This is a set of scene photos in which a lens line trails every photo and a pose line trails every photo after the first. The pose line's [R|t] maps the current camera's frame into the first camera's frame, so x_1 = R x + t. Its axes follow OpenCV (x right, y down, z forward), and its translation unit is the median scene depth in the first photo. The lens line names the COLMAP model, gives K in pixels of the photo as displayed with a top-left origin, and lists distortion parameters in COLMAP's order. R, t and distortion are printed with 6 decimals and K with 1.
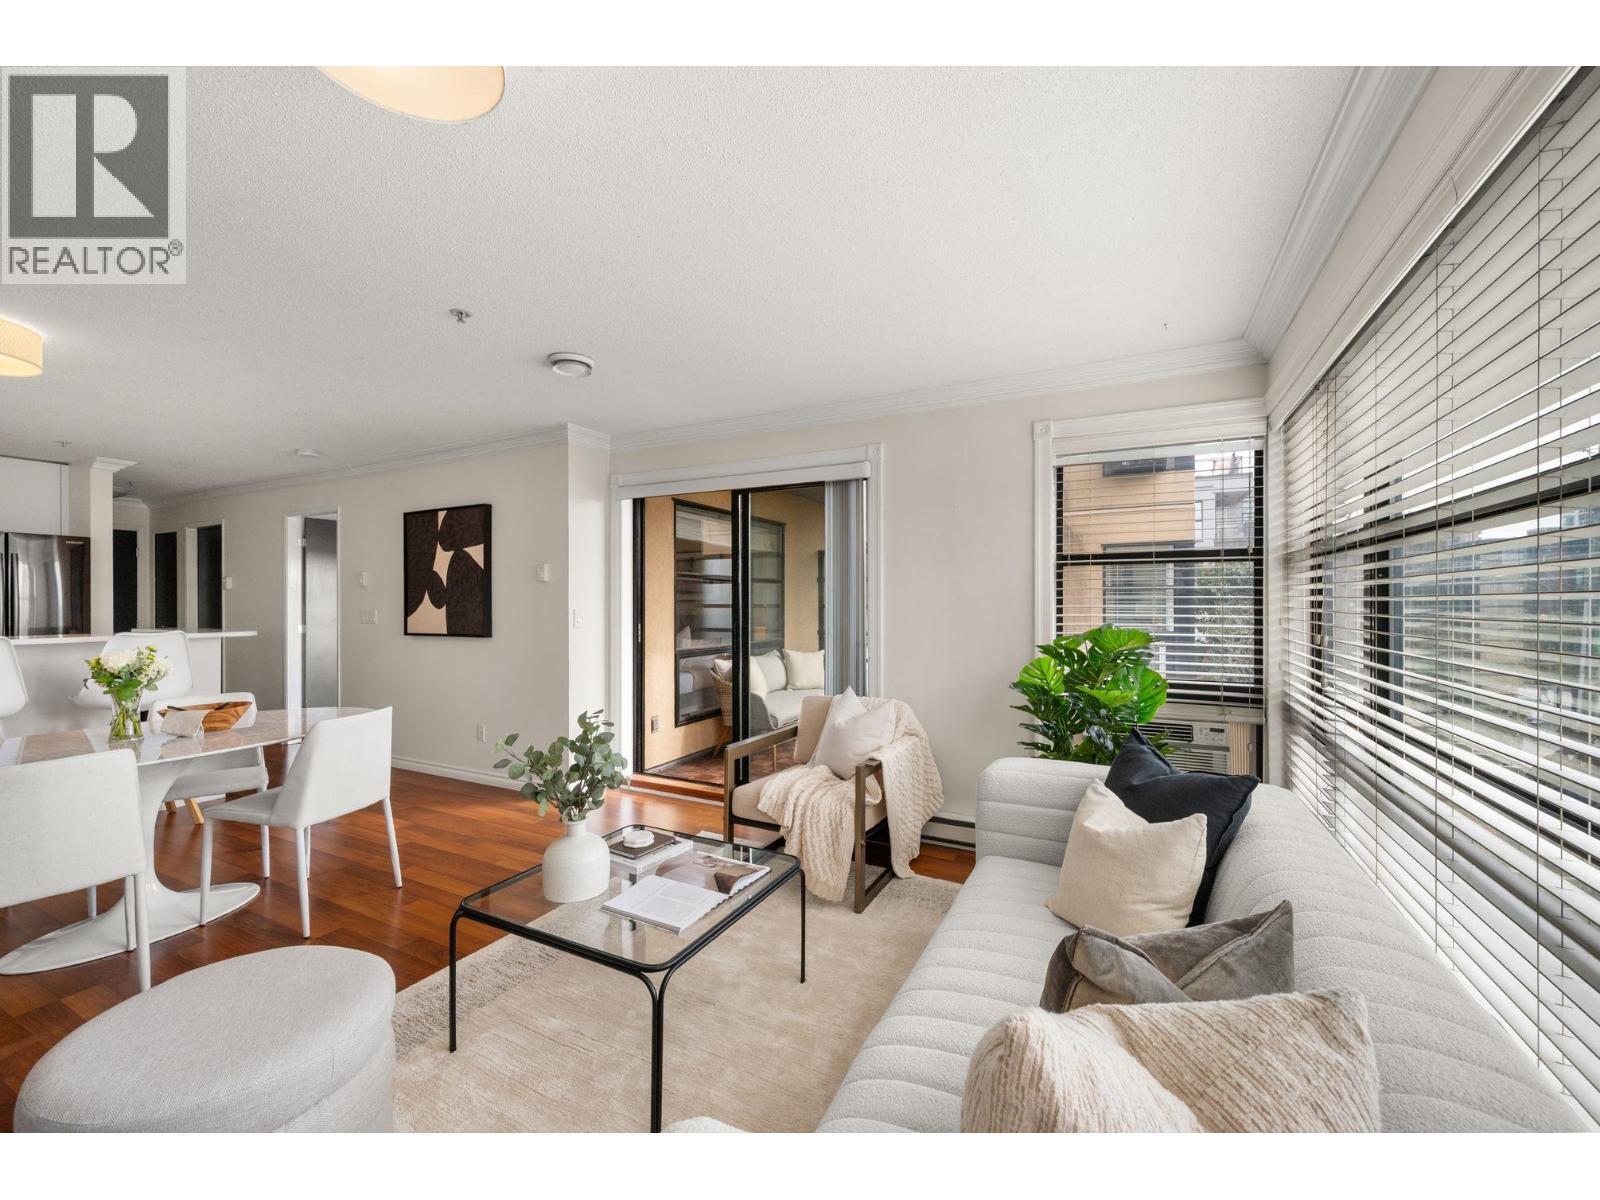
lens RADIAL K [[649.2, 0, 800.0], [0, 649.2, 600.0], [0, 0, 1]] dist [0.000556, 0.000065]
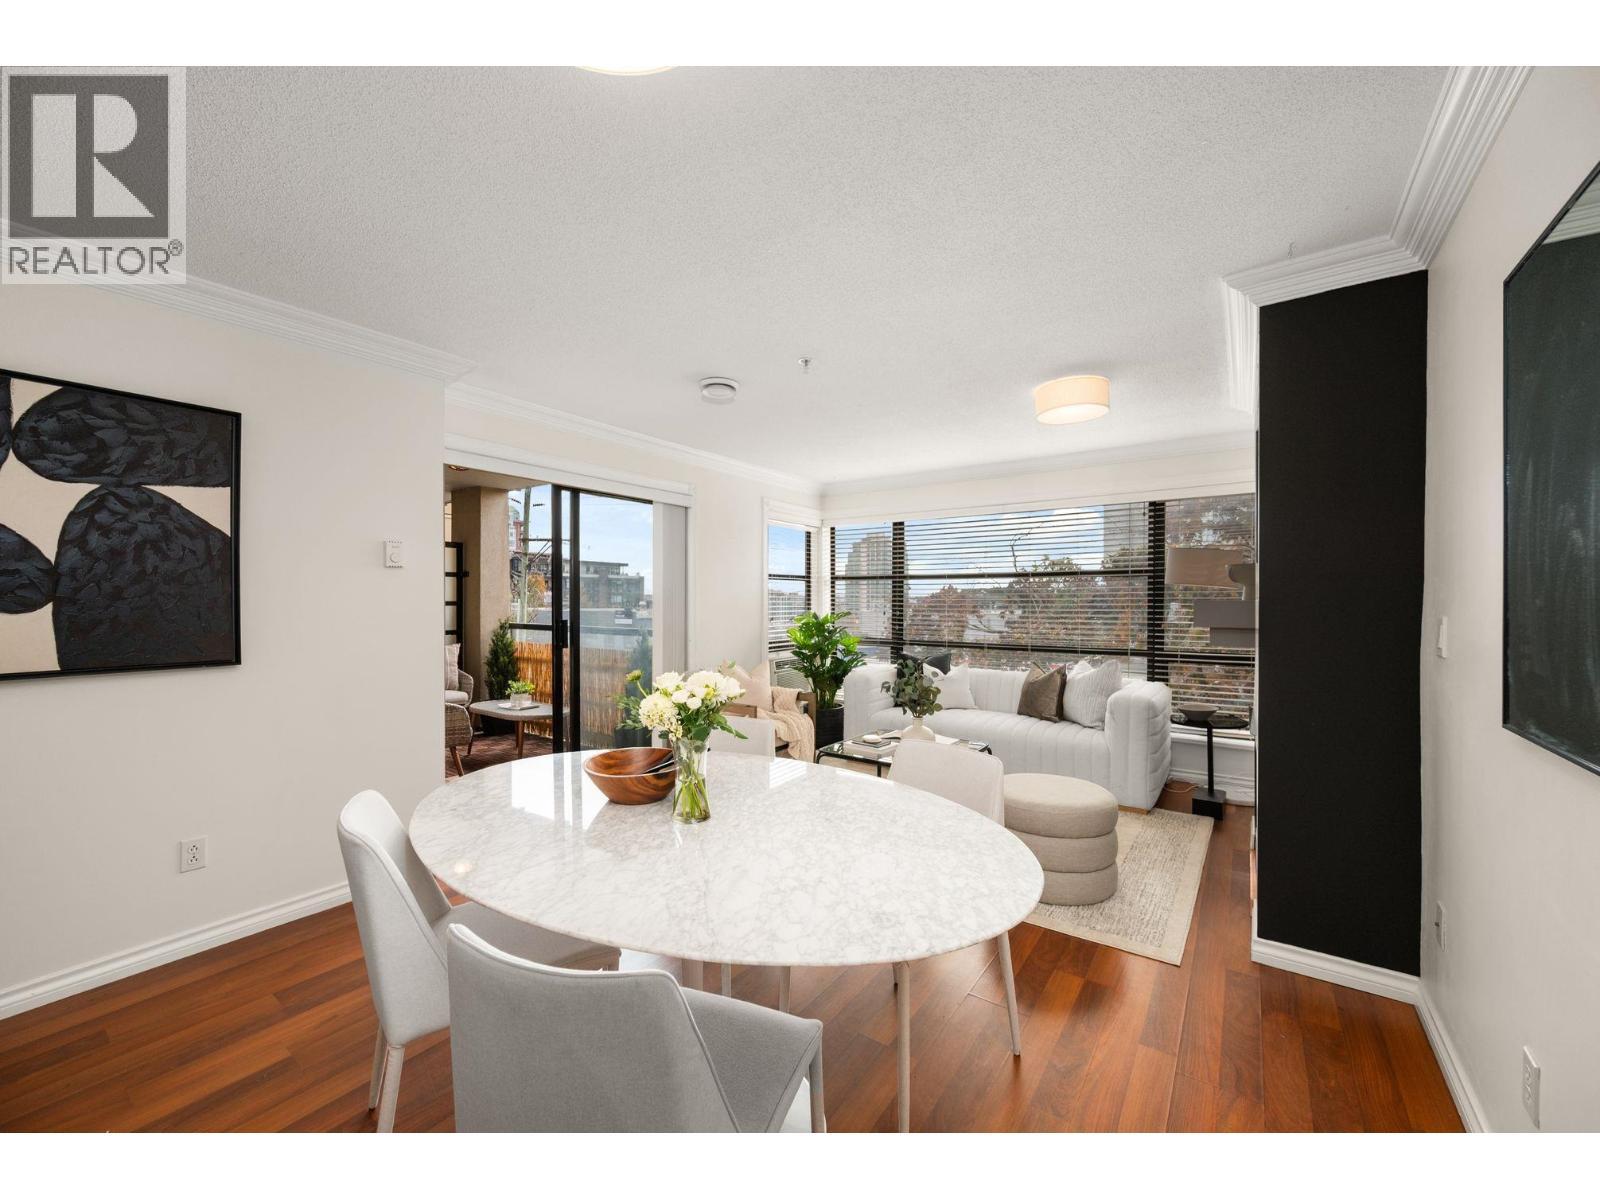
lens RADIAL K [[625.6, 0, 798.4], [0, 625.6, 602.7], [0, 0, 1]] dist [-0.002396, -0.000227]
pose [[0.151234, -0.002802, 0.988494, -0.887271], [-0.003928, 0.999986, 0.003436, 0.003090], [-0.988490, -0.004402, 0.151221, 0.448590]]
